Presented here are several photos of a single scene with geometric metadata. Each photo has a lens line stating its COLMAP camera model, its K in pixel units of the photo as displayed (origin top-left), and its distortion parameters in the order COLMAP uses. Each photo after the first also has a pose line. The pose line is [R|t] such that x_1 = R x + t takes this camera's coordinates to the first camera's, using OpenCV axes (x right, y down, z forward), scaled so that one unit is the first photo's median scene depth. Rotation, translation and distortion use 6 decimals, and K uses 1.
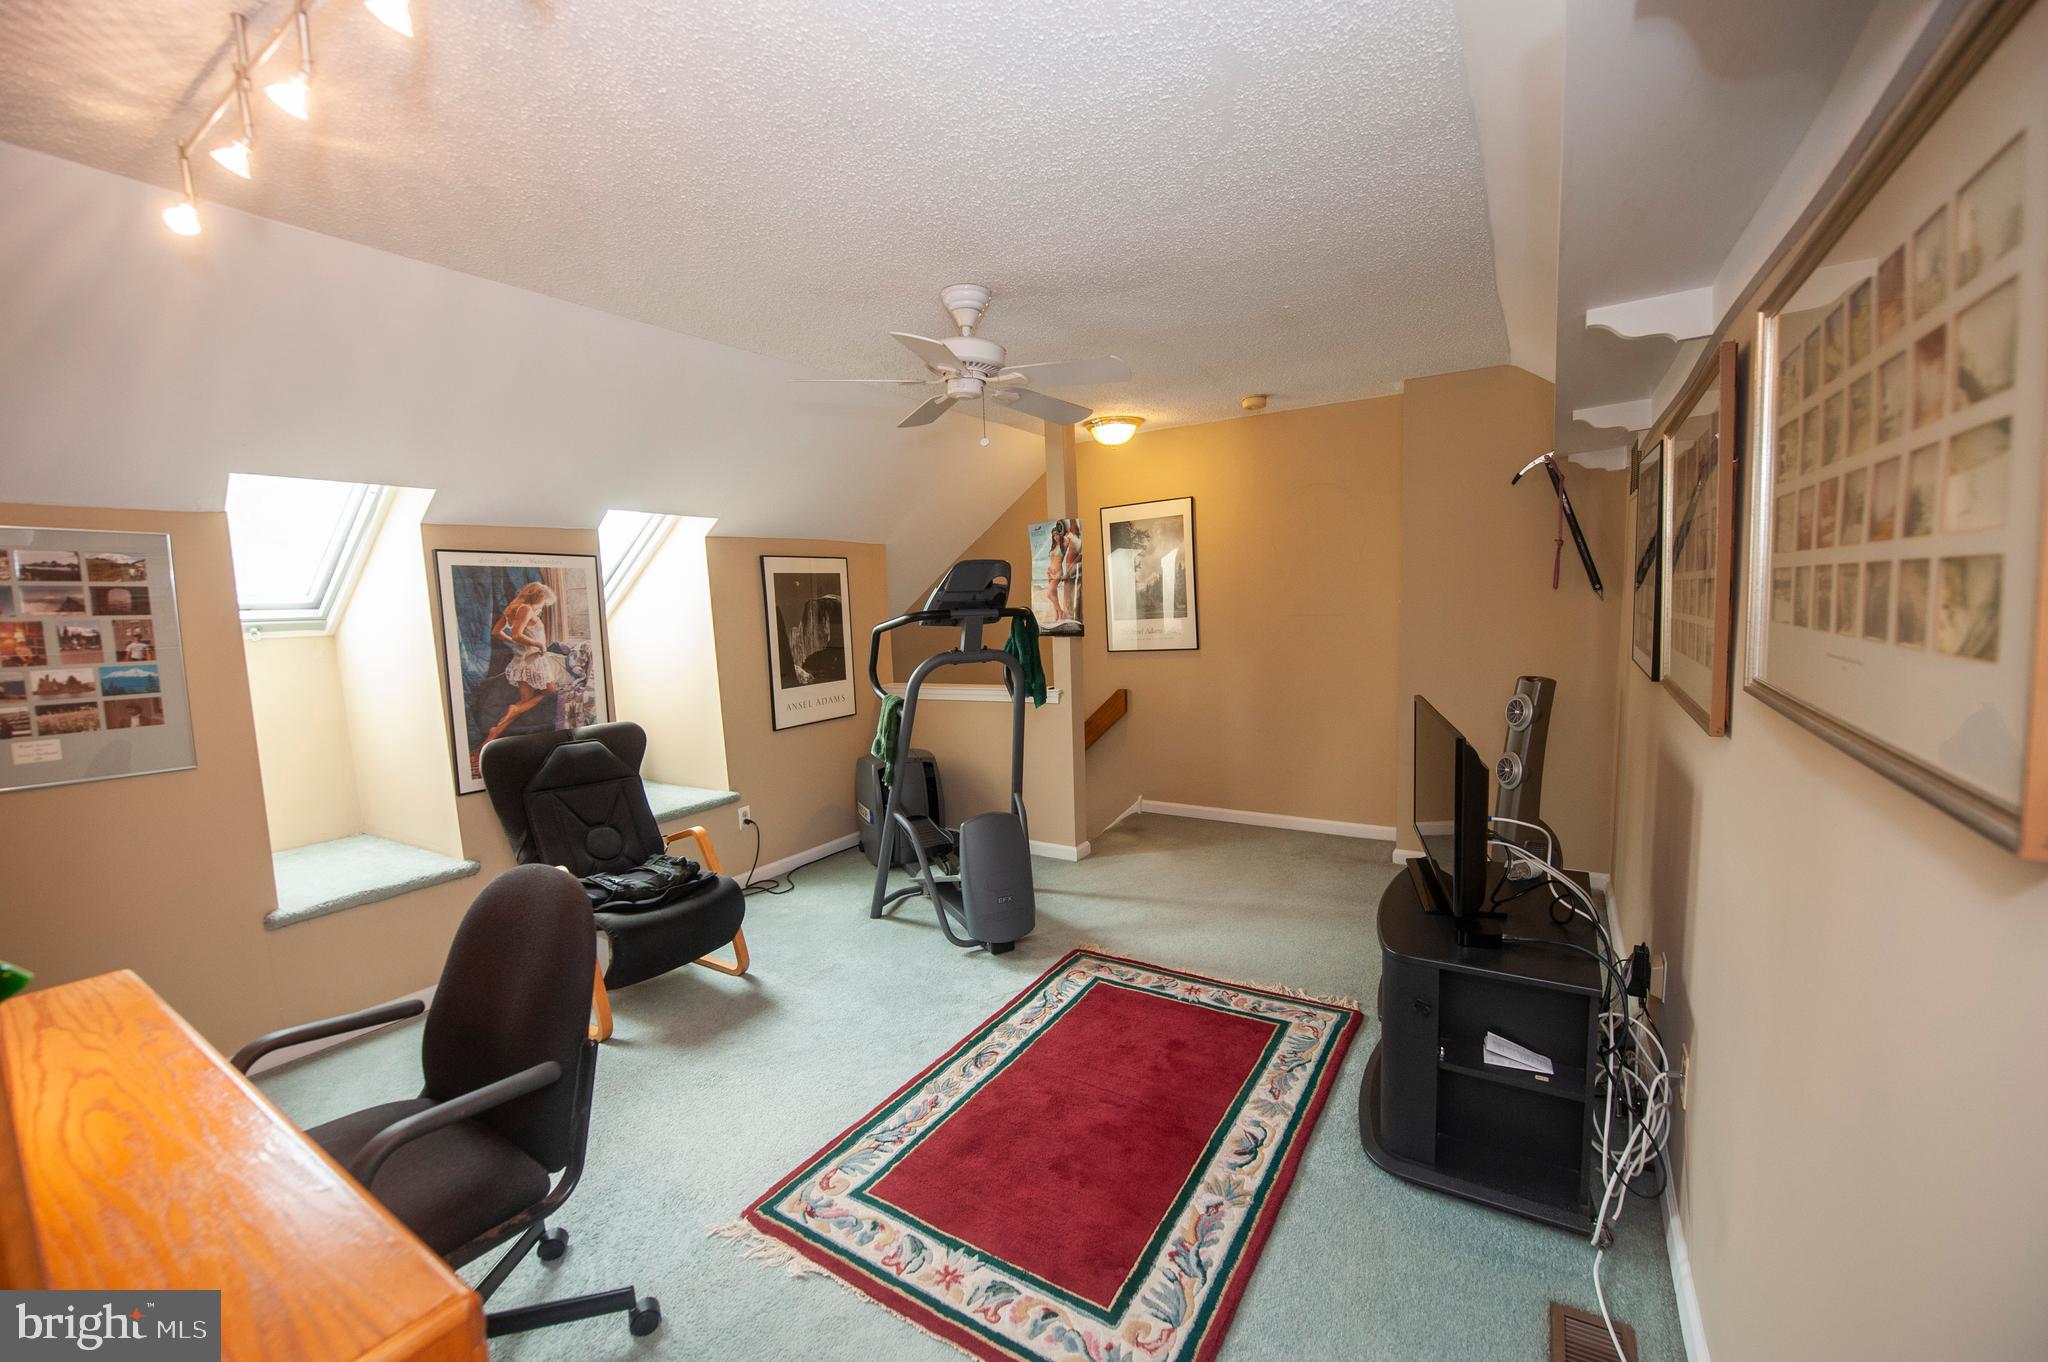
lens RADIAL K [[819.5, 0, 1027.0], [0, 819.5, 682.8], [0, 0, 1]] dist [-0.011976, -0.002716]
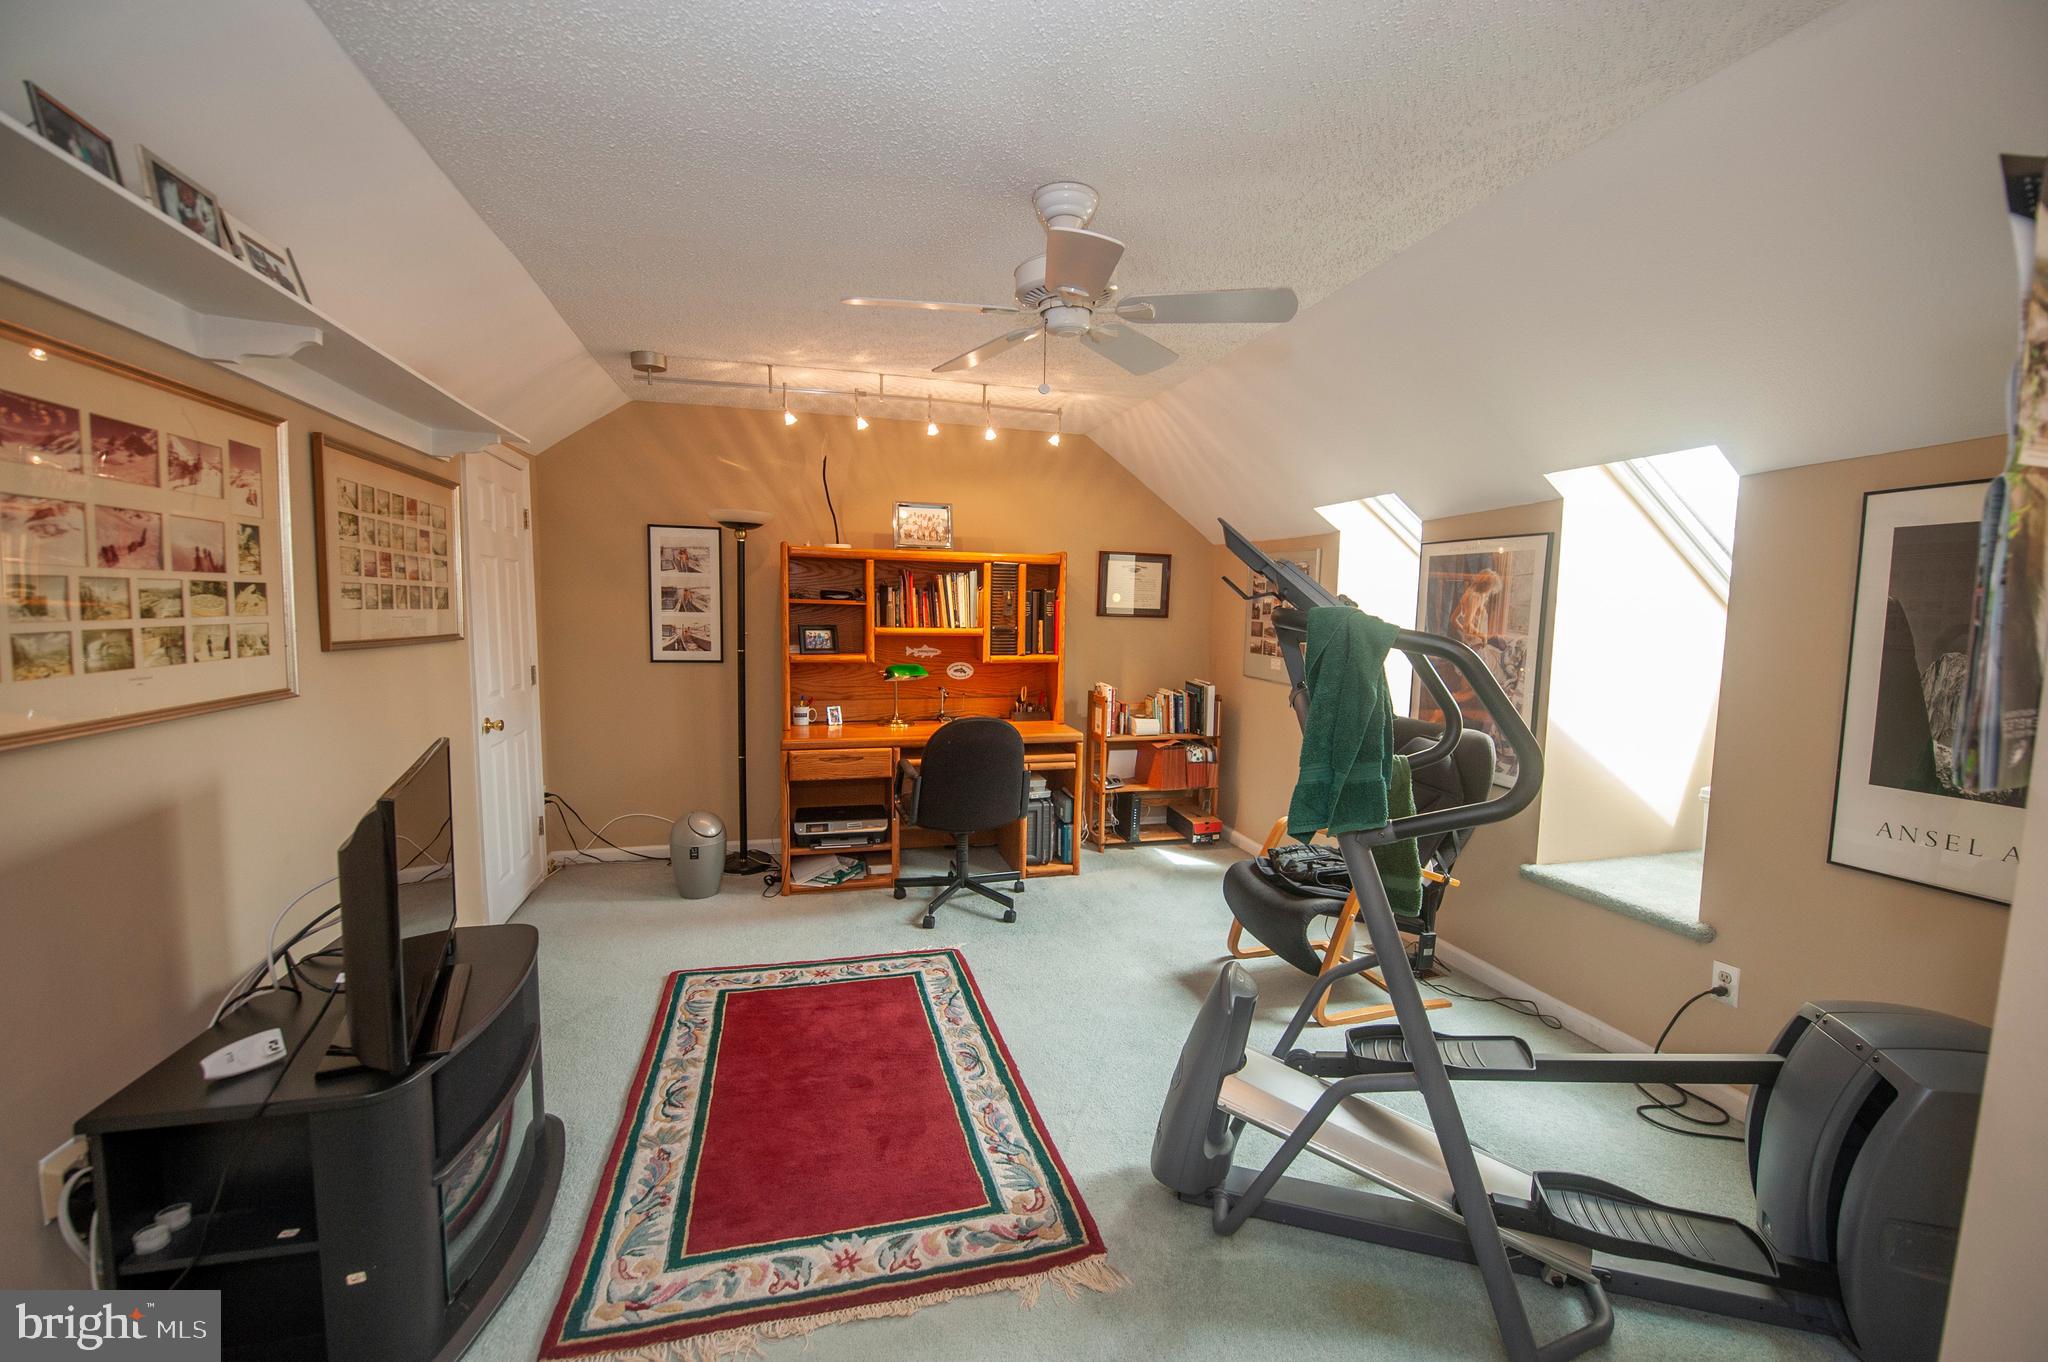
lens RADIAL K [[819.5, 0, 1028.2], [0, 819.5, 677.4], [0, 0, 1]] dist [-0.011976, -0.002716]
pose [[-0.669183, 0.086234, -0.738078, 0.539199], [-0.065997, 0.982422, 0.174619, -0.155707], [0.740162, 0.165563, -0.651728, 1.487626]]
